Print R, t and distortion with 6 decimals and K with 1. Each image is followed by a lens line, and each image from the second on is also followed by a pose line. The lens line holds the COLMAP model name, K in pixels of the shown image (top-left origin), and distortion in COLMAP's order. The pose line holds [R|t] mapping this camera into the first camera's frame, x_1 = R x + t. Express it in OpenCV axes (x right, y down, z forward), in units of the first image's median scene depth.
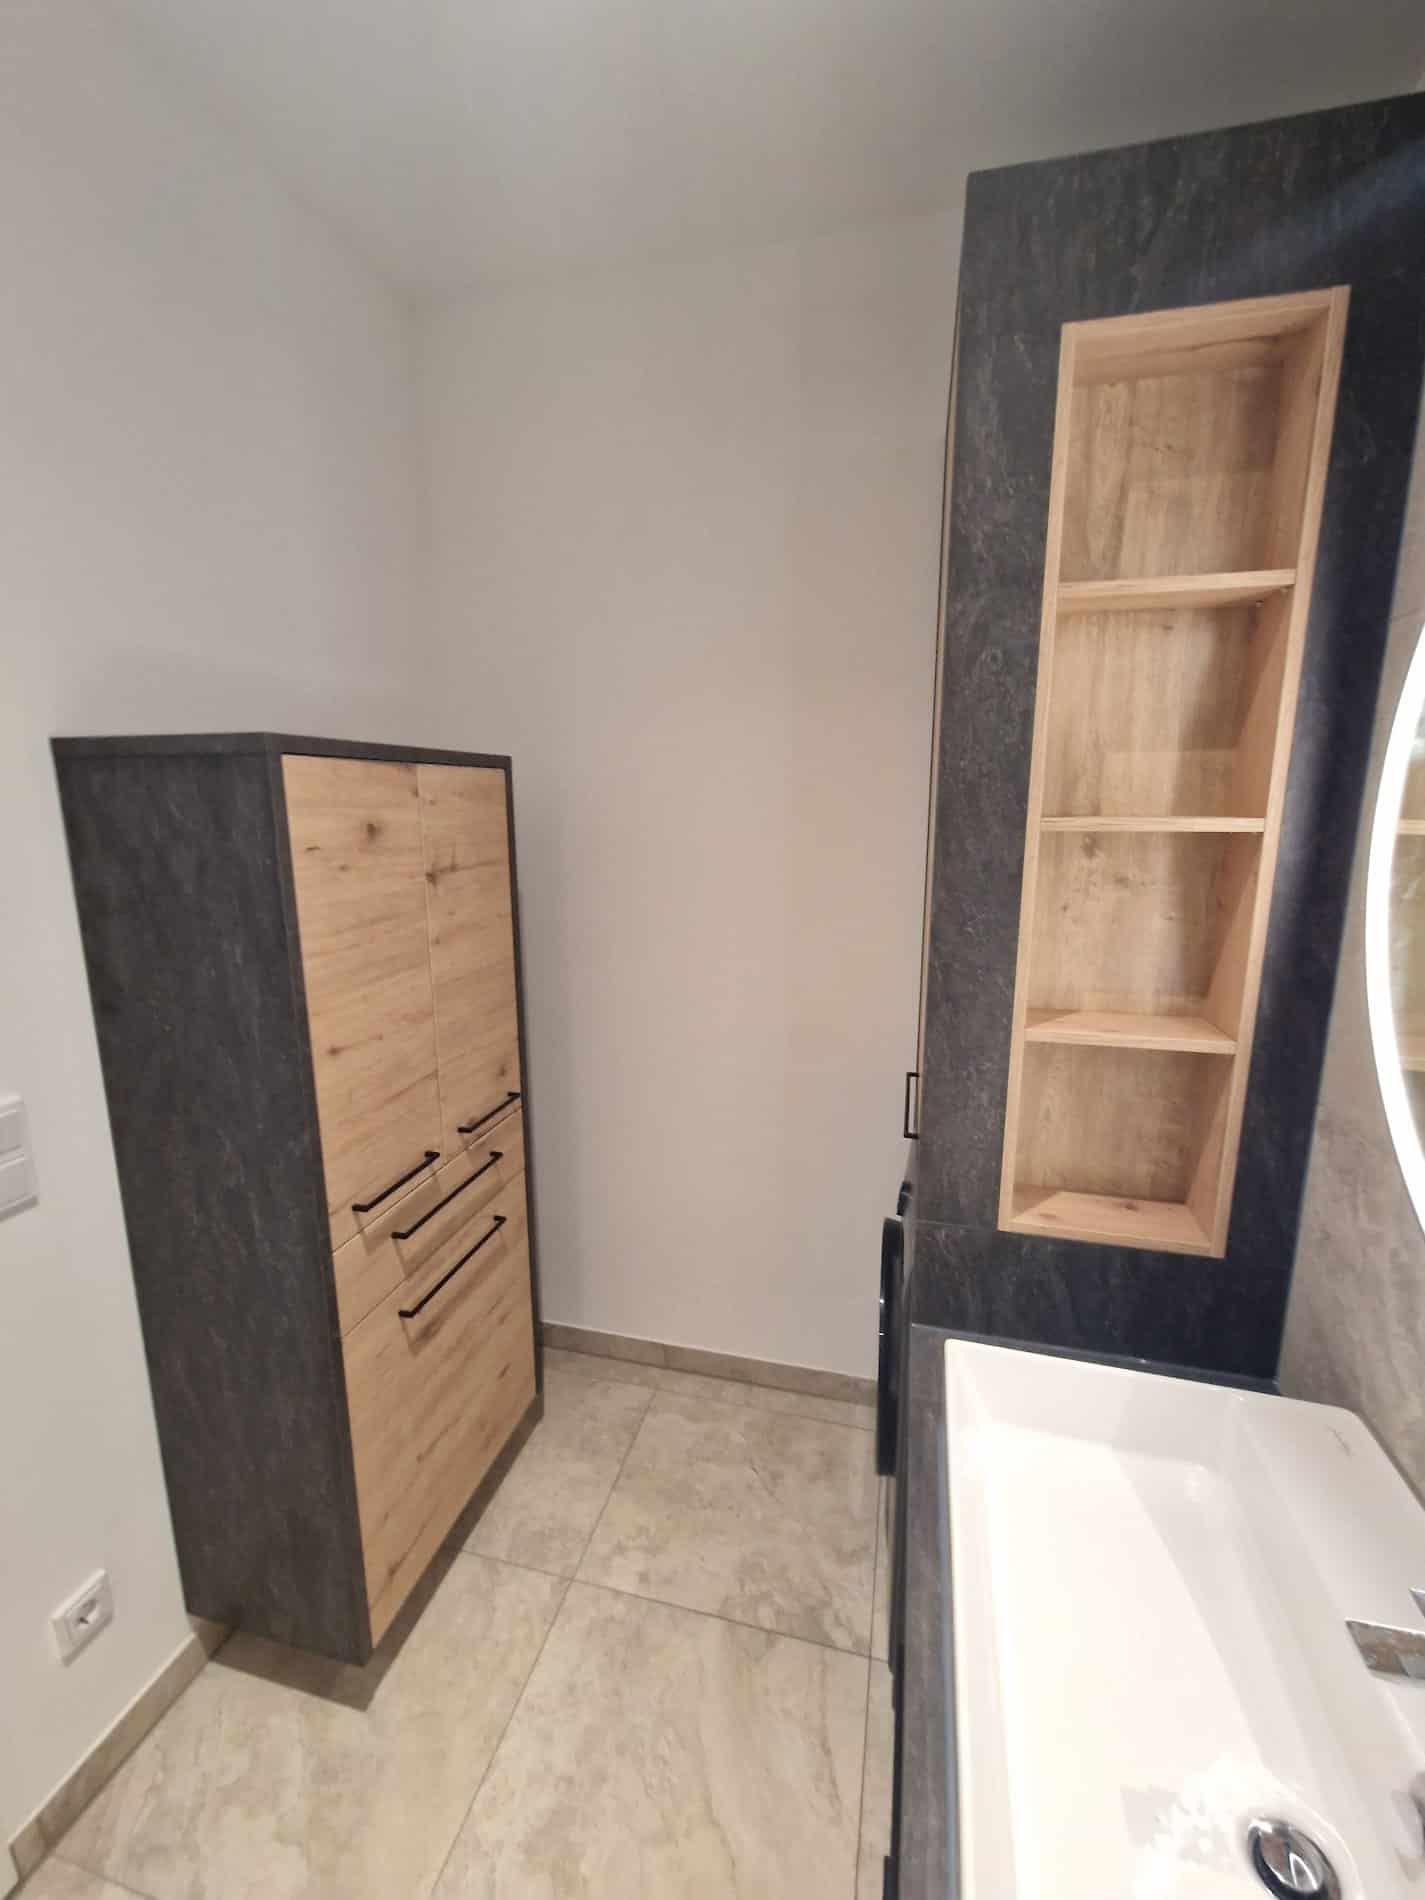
lens RADIAL K [[775.2, 0, 717.3], [0, 775.2, 940.3], [0, 0, 1]] dist [-0.002383, -0.000337]
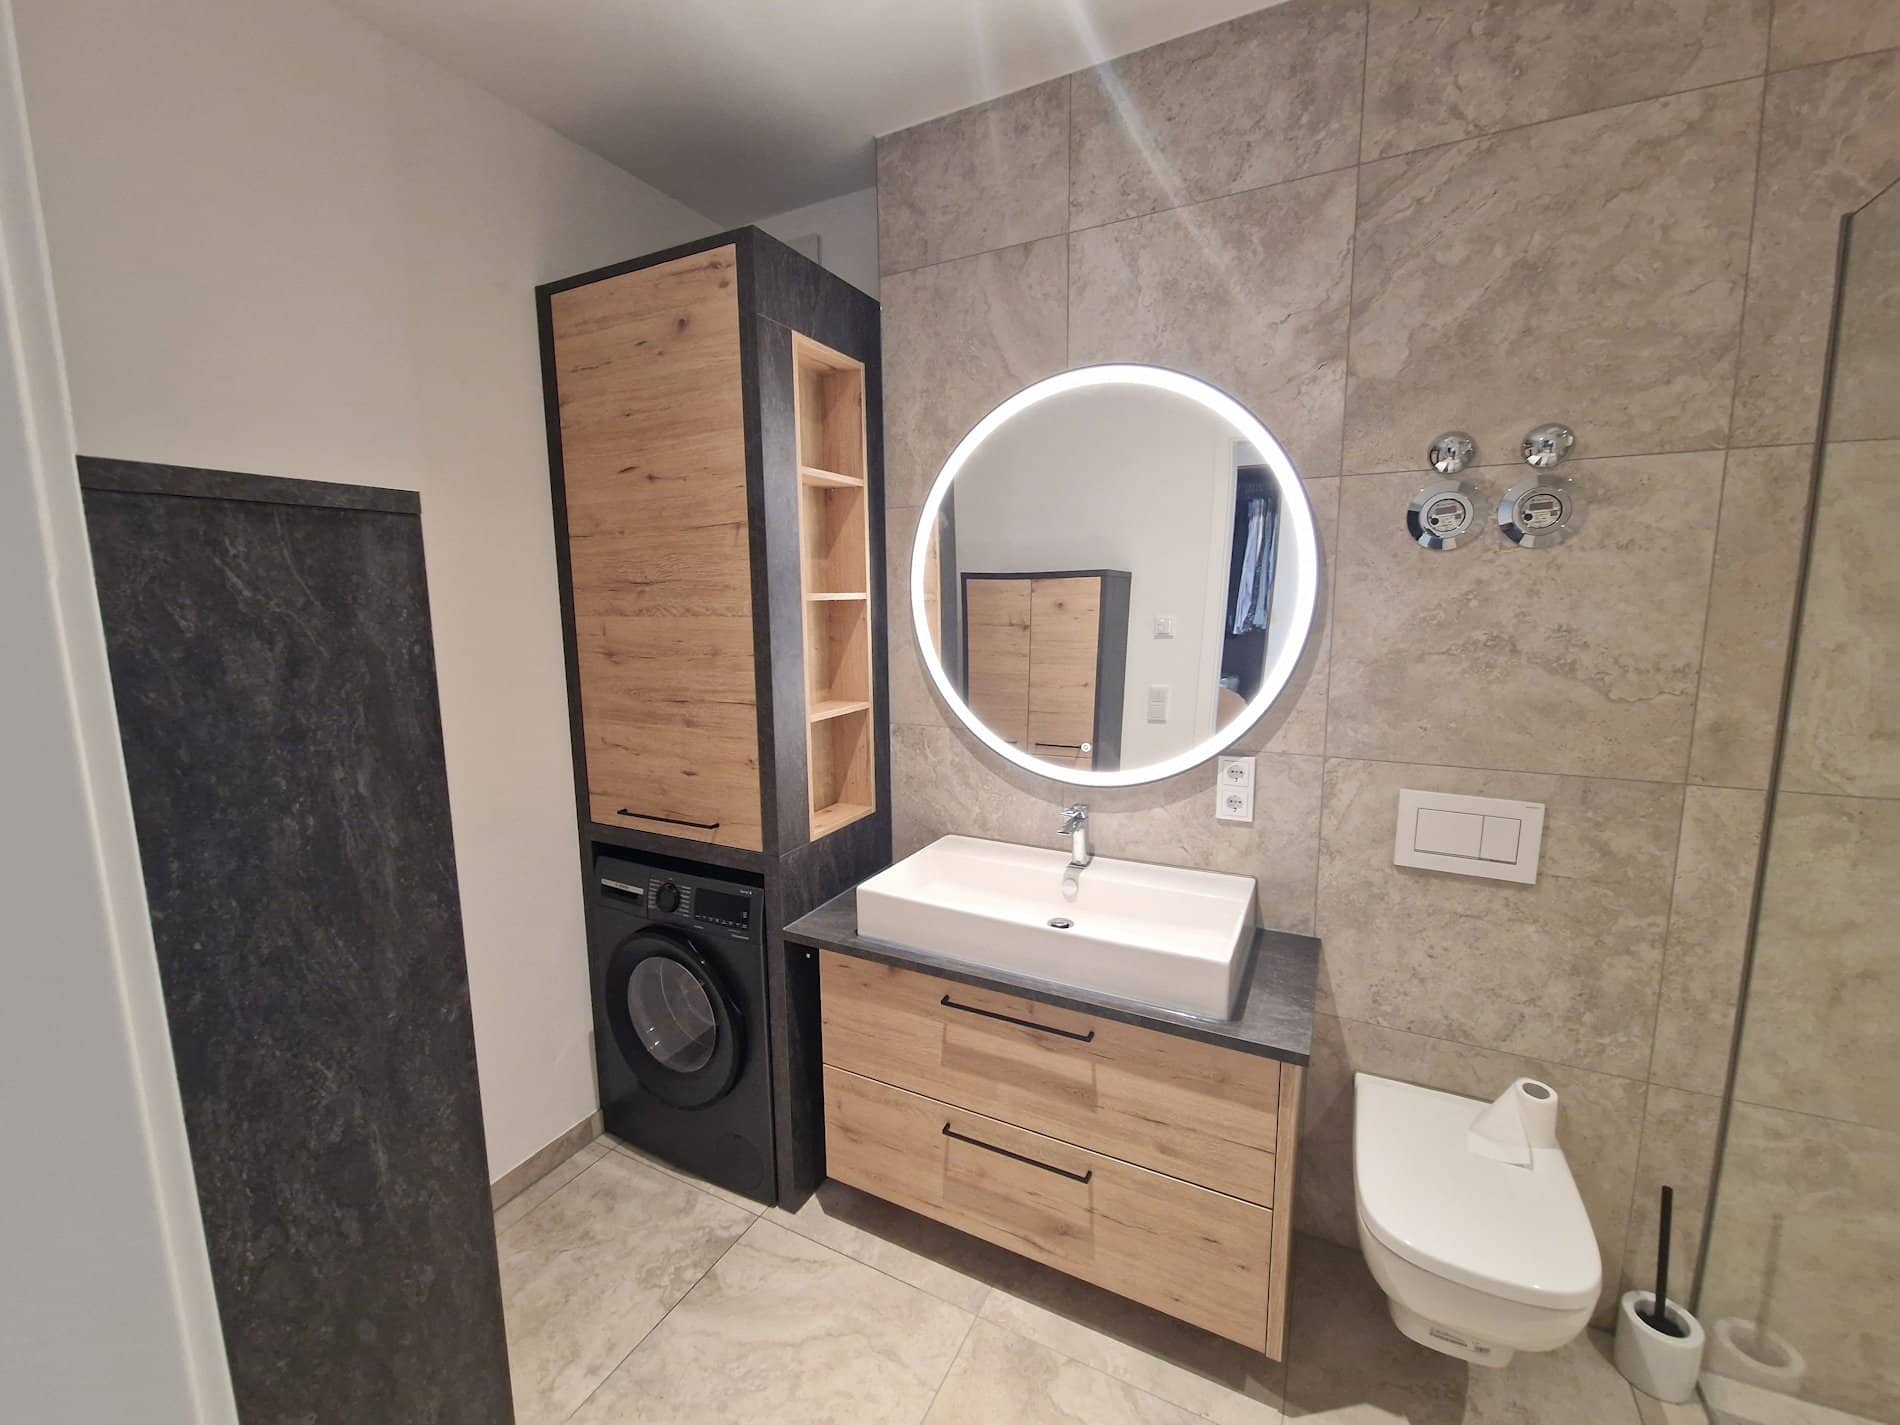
lens RADIAL K [[766.8, 0, 955.2], [0, 766.8, 705.4], [0, 0, 1]] dist [-0.007894, -0.000202]
pose [[0.217694, -0.141297, 0.965735, -1.148214], [0.189361, 0.976779, 0.100228, -0.017567], [-0.957472, 0.161054, 0.239395, 0.270750]]
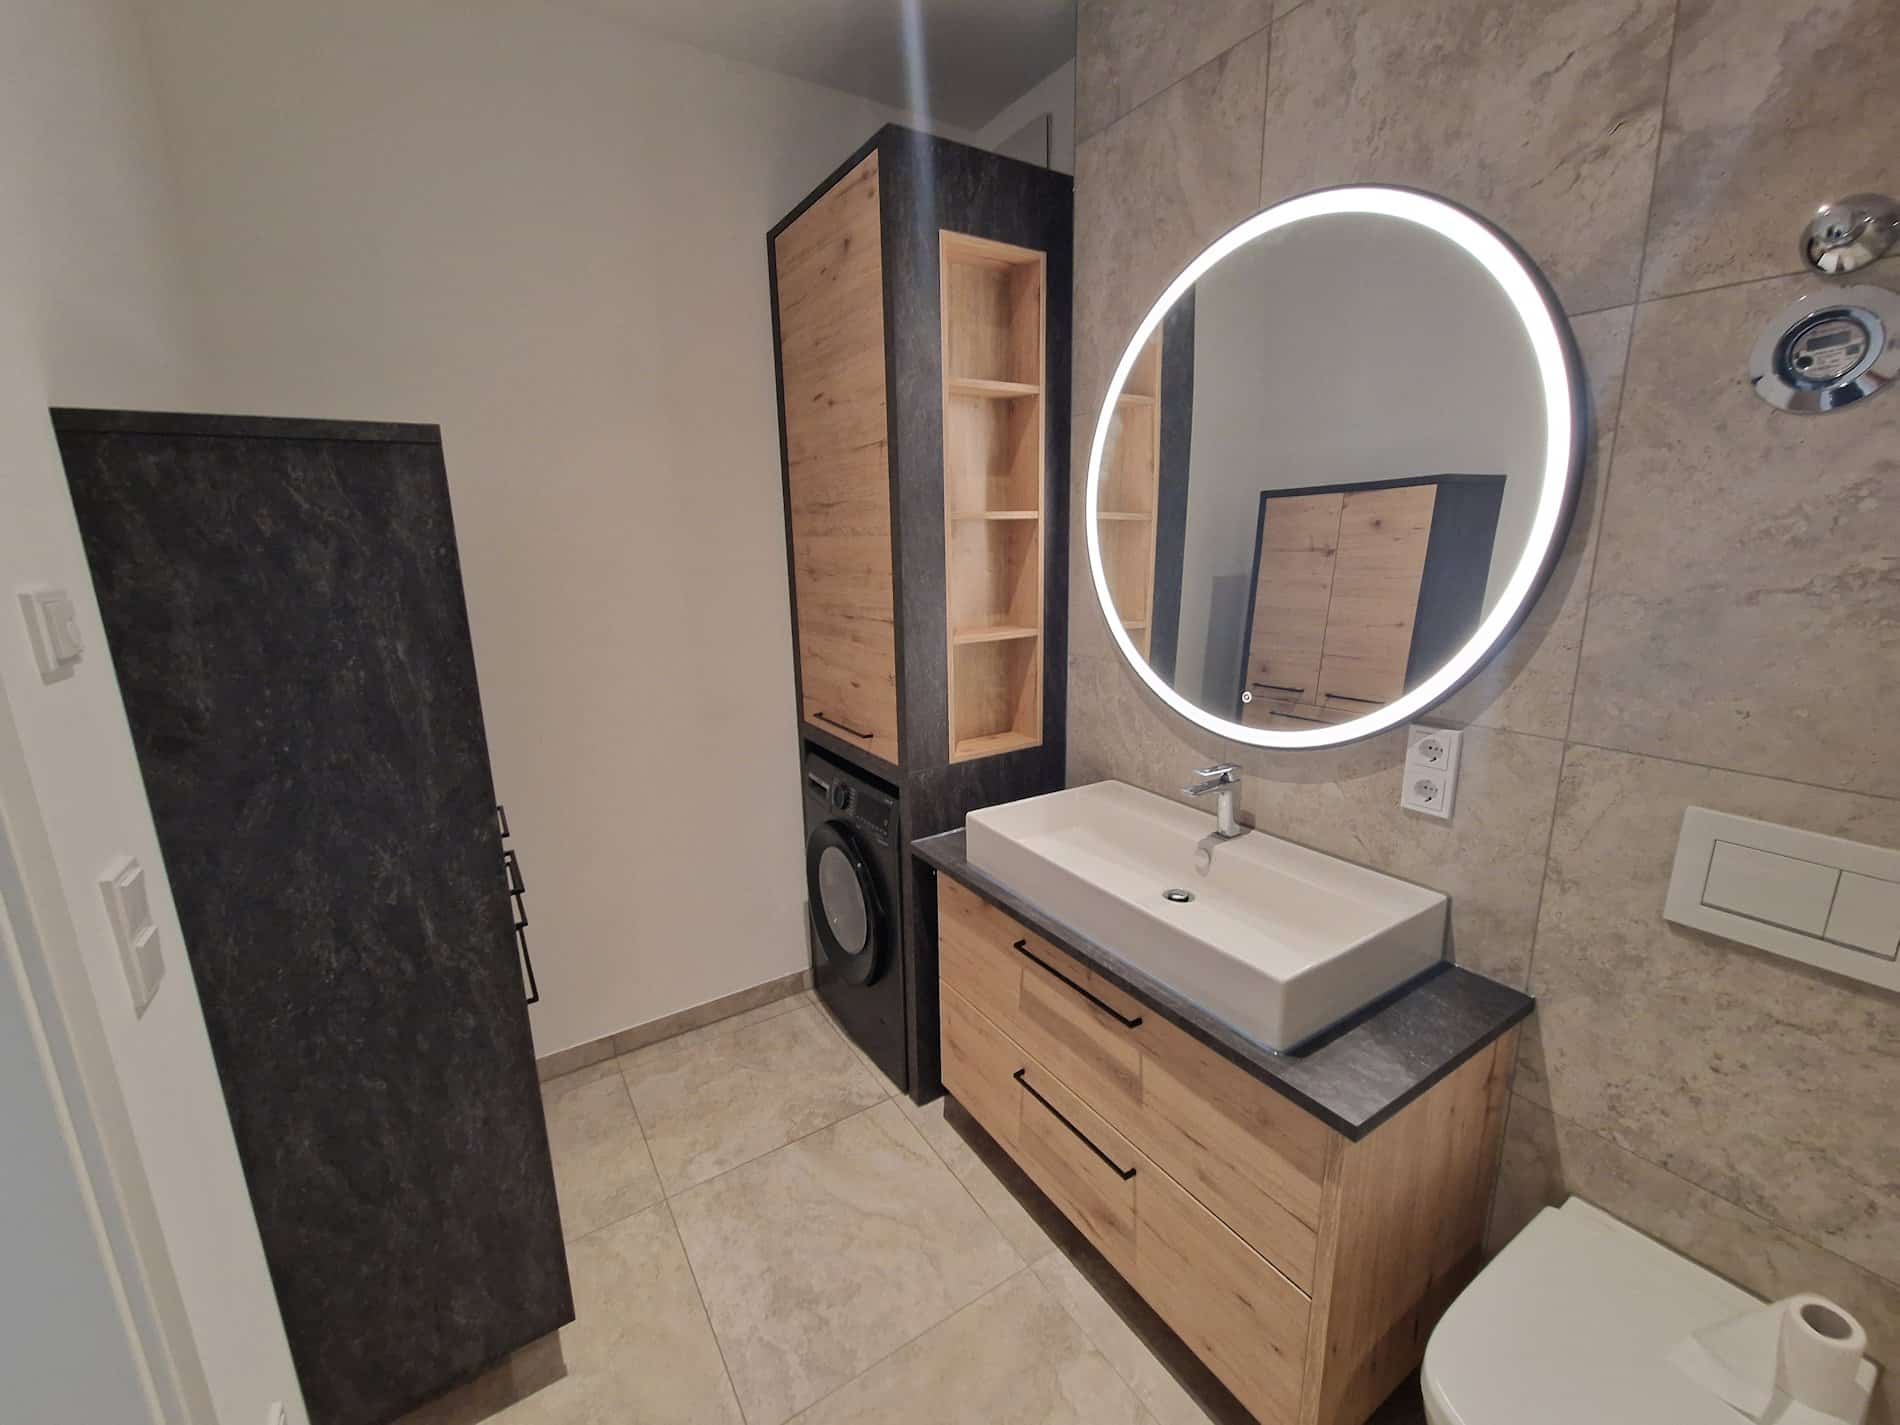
lens RADIAL K [[777.5, 0, 950.0], [0, 777.5, 712.5], [0, 0, 1]] dist [-0.000239, -0.006315]
pose [[0.678971, -0.177348, 0.712423, -0.835892], [0.153675, 0.983220, 0.098300, 0.103782], [-0.717902, 0.042739, 0.694831, -0.175848]]
